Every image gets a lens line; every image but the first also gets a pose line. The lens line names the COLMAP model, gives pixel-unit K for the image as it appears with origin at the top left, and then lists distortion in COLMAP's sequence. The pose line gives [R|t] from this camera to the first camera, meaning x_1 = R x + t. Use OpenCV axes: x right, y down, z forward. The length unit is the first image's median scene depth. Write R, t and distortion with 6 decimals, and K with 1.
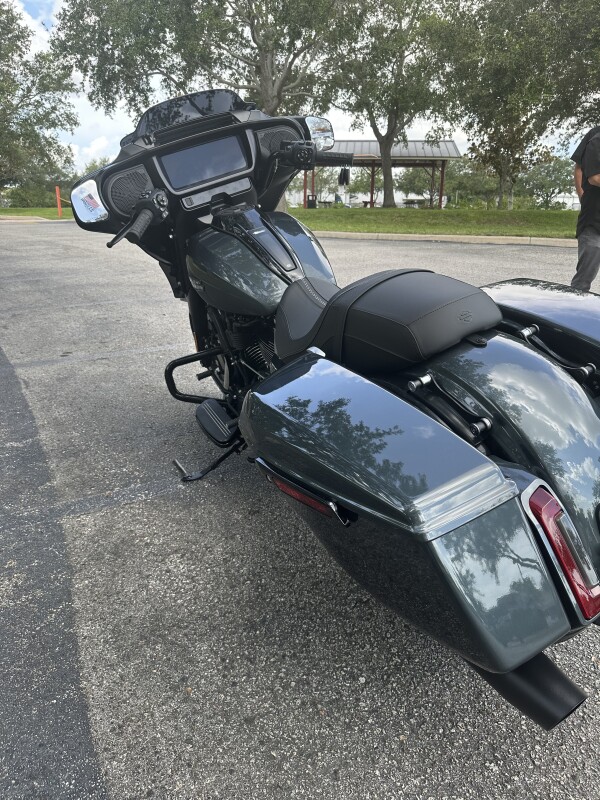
lens RADIAL K [[566.4, 0, 300.0], [0, 566.4, 400.0], [0, 0, 1]] dist [0.010477, -0.002162]
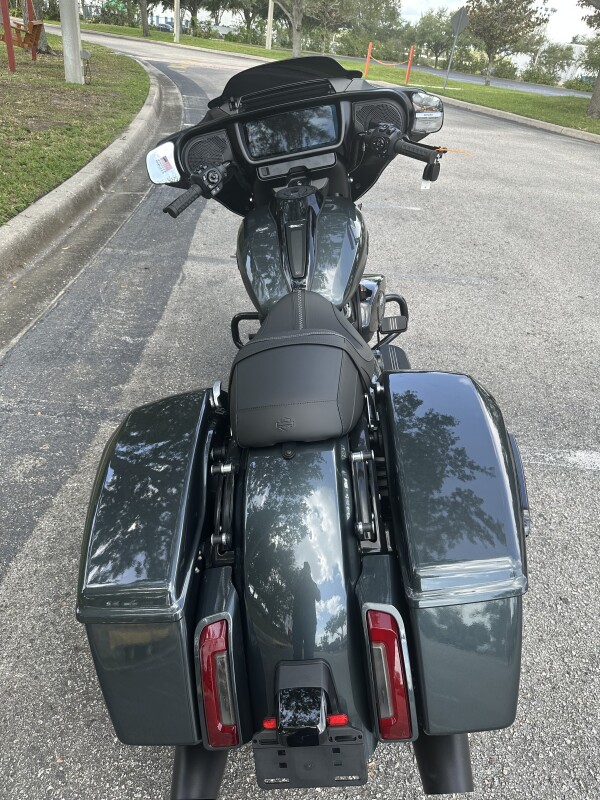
lens RADIAL K [[566.4, 0, 300.0], [0, 566.4, 400.0], [0, 0, 1]] dist [0.010477, -0.002162]
pose [[0.864147, 0.339244, -0.371703, 0.369462], [-0.257219, 0.932600, 0.253169, -0.243768], [0.432537, -0.123166, 0.893164, 0.080978]]
